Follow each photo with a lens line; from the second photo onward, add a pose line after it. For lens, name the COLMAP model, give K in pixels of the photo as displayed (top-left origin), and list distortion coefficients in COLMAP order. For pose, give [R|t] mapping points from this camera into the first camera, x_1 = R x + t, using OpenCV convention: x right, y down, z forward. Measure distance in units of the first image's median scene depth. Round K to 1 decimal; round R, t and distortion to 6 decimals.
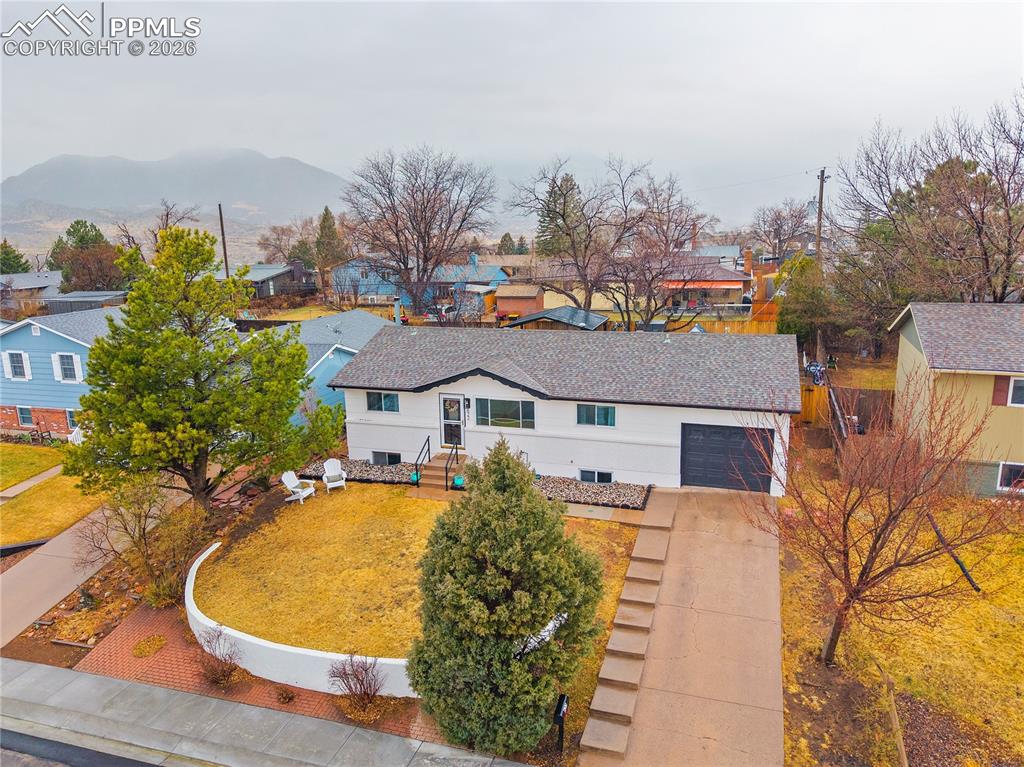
lens RADIAL K [[717.7, 0, 512.5], [0, 717.7, 348.7], [0, 0, 1]] dist [0.004252, -0.003471]
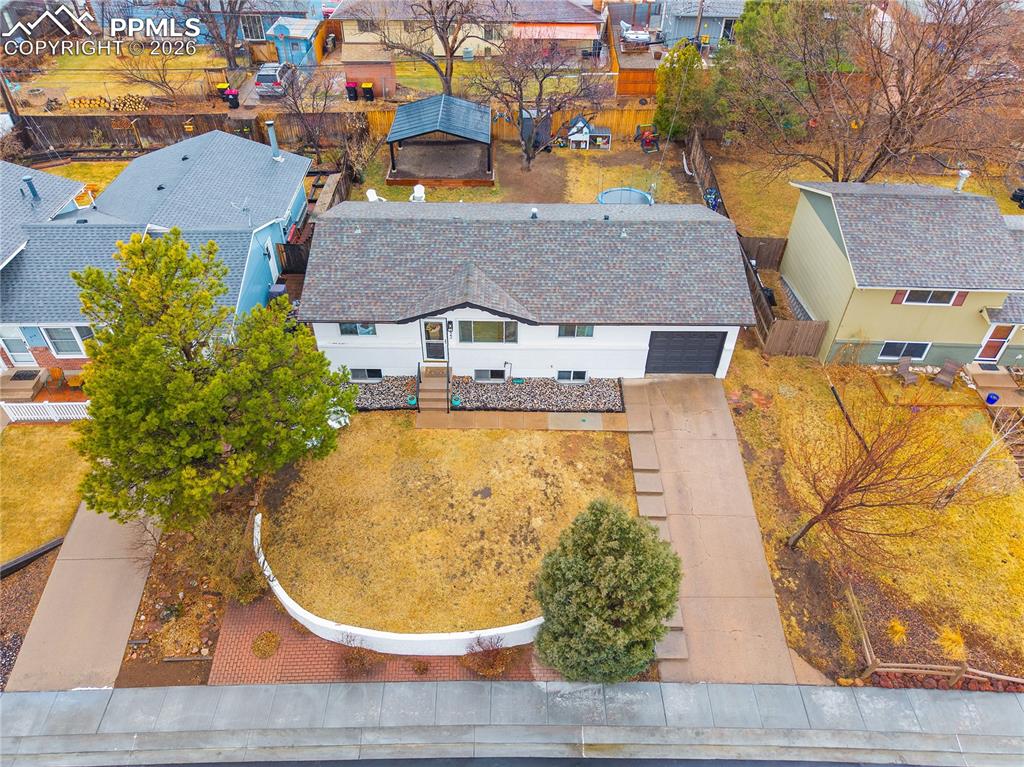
lens RADIAL K [[694.0, 0, 511.1], [0, 694.0, 367.1], [0, 0, 1]] dist [0.041466, -0.043962]
pose [[0.949666, -0.171819, 0.261940, -0.267418], [0.020955, 0.869134, 0.494133, -0.386301], [-0.312562, -0.463772, 0.828987, 0.124262]]
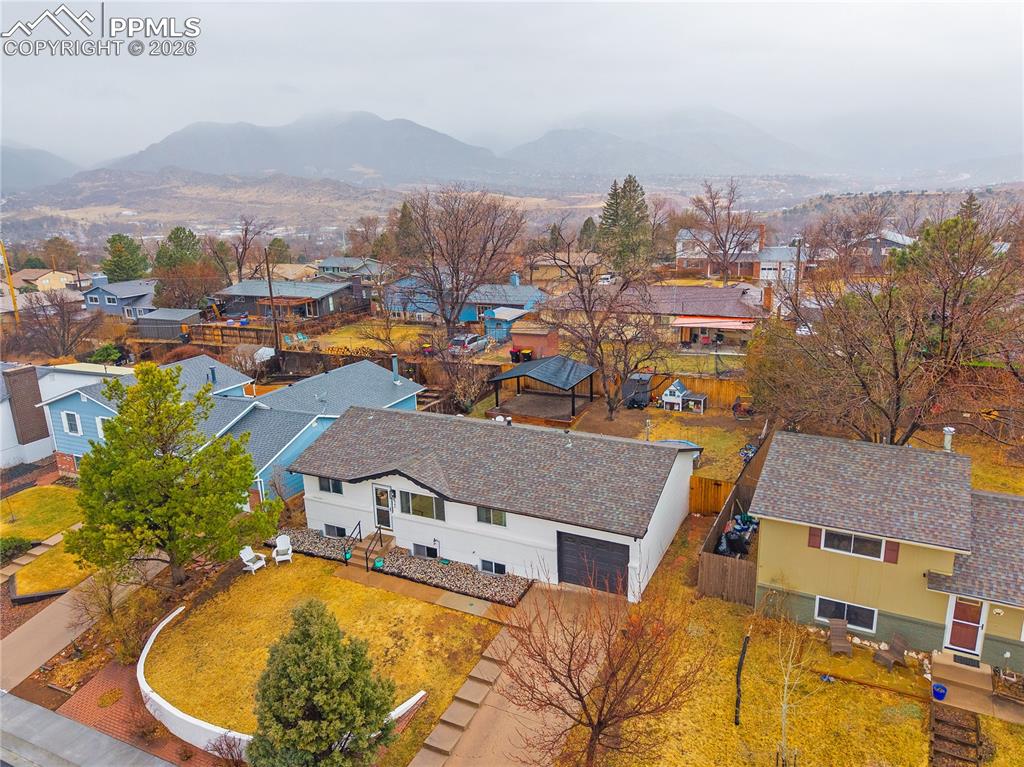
lens RADIAL K [[724.4, 0, 512.7], [0, 724.4, 345.4], [0, 0, 1]] dist [0.002358, -0.006323]
pose [[0.988695, 0.022993, -0.148165, 0.321544], [-0.016192, 0.998766, 0.046942, -0.242452], [0.149061, -0.044013, 0.987848, -0.147141]]
